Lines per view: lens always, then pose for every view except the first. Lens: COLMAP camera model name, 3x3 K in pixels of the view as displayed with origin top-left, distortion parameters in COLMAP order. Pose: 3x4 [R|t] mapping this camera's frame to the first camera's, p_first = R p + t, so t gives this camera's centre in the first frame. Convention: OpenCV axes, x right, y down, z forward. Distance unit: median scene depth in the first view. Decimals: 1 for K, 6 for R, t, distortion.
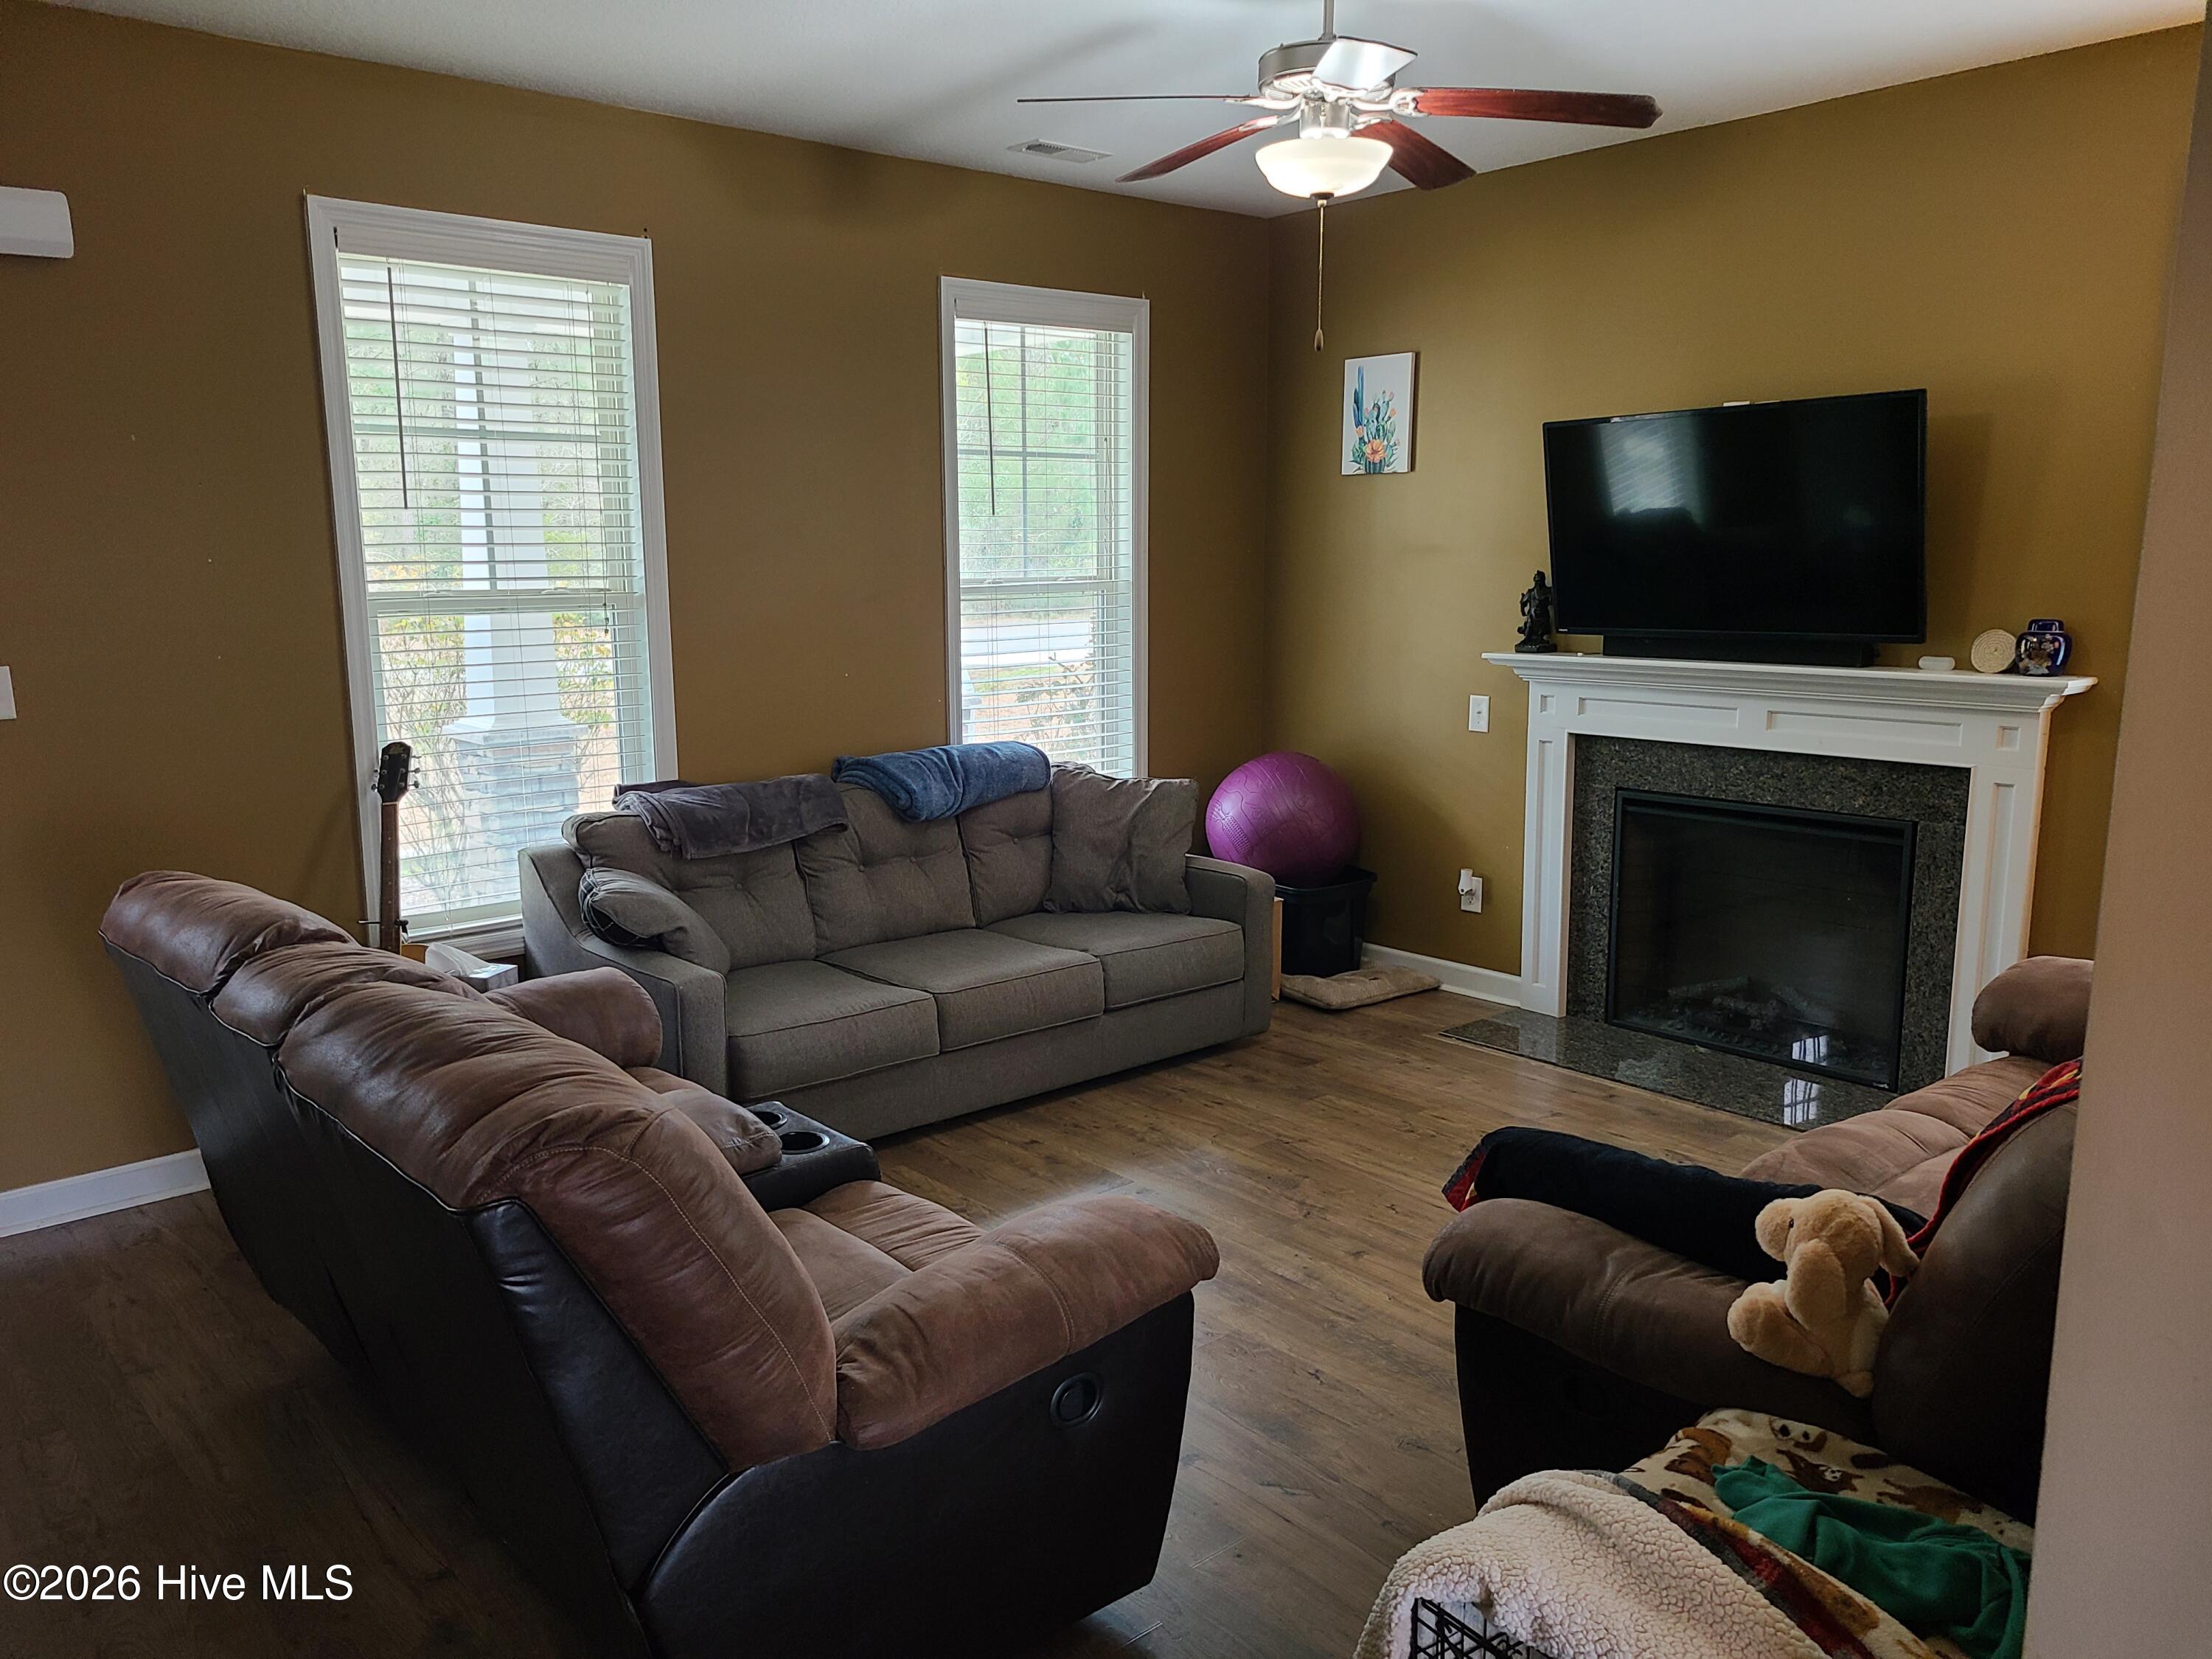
lens RADIAL K [[1659.9, 0, 1094.0], [0, 1659.9, 818.0], [0, 0, 1]] dist [0.051787, -0.033189]
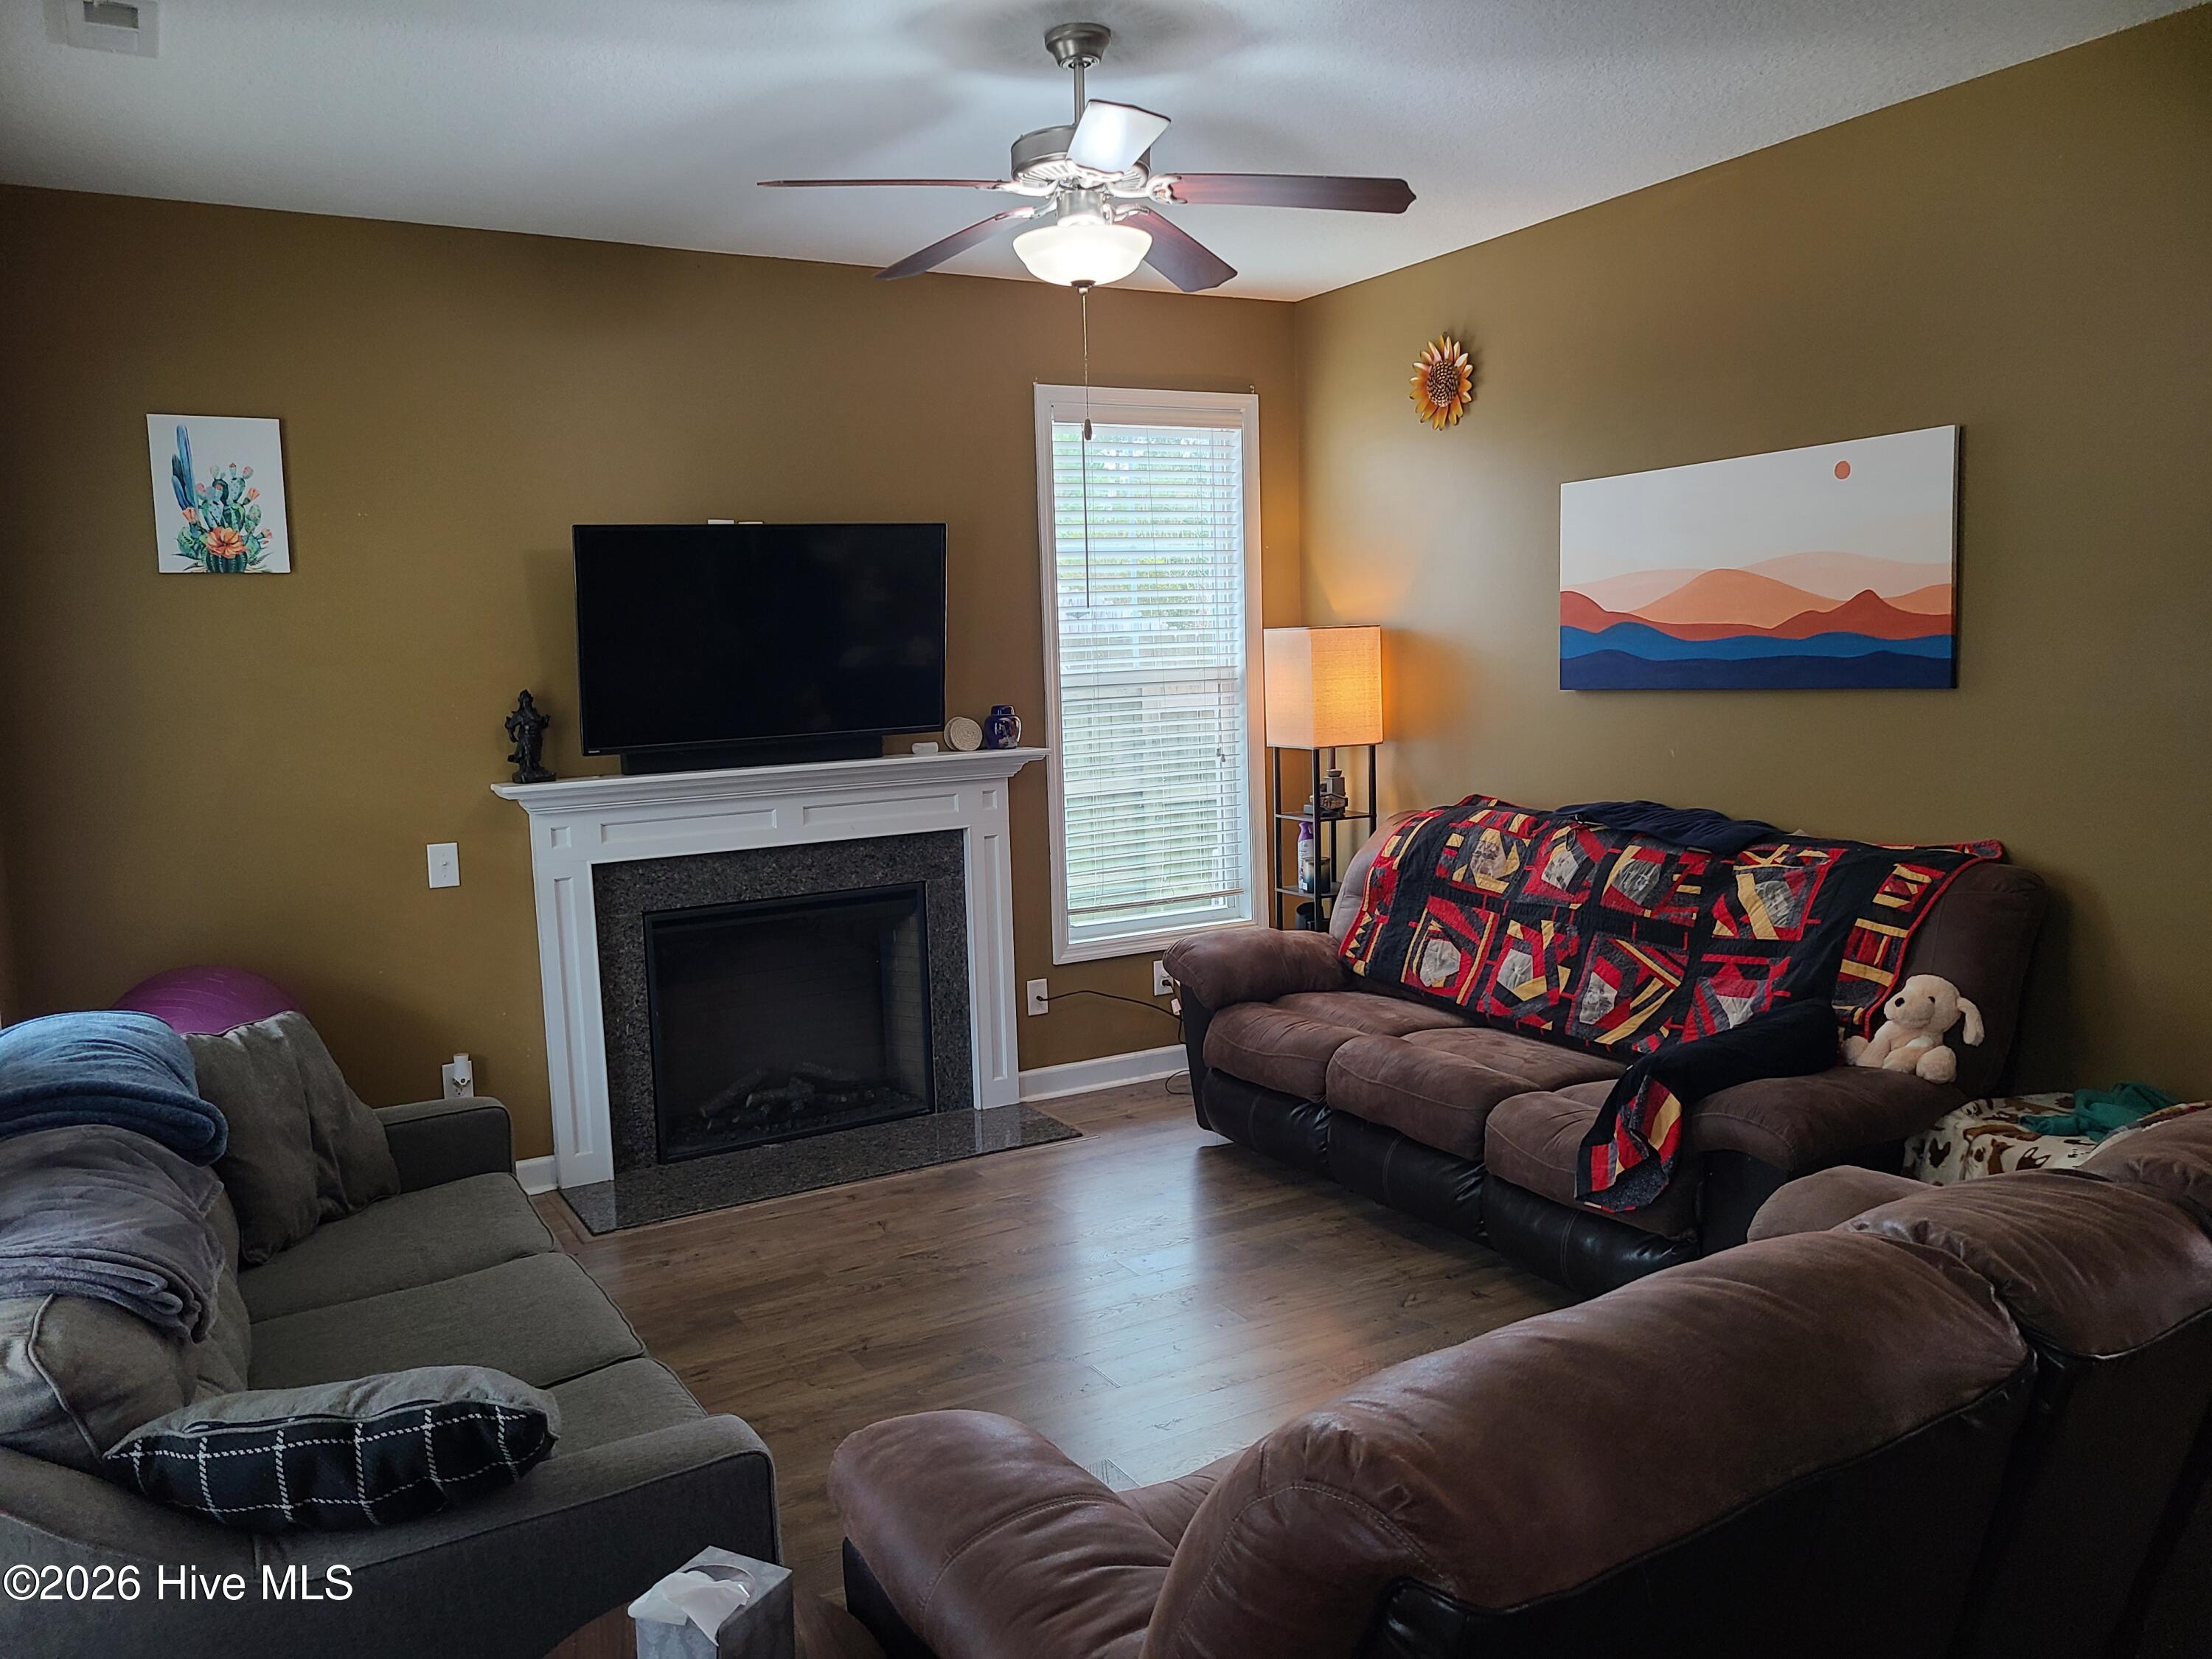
lens RADIAL K [[1656.4, 0, 1104.2], [0, 1656.4, 799.9], [0, 0, 1]] dist [0.003915, 0.000234]
pose [[0.172982, -0.095513, 0.980283, -0.631905], [0.187892, 0.980209, 0.062351, -0.103158], [-0.966837, 0.173402, 0.187504, 0.642762]]
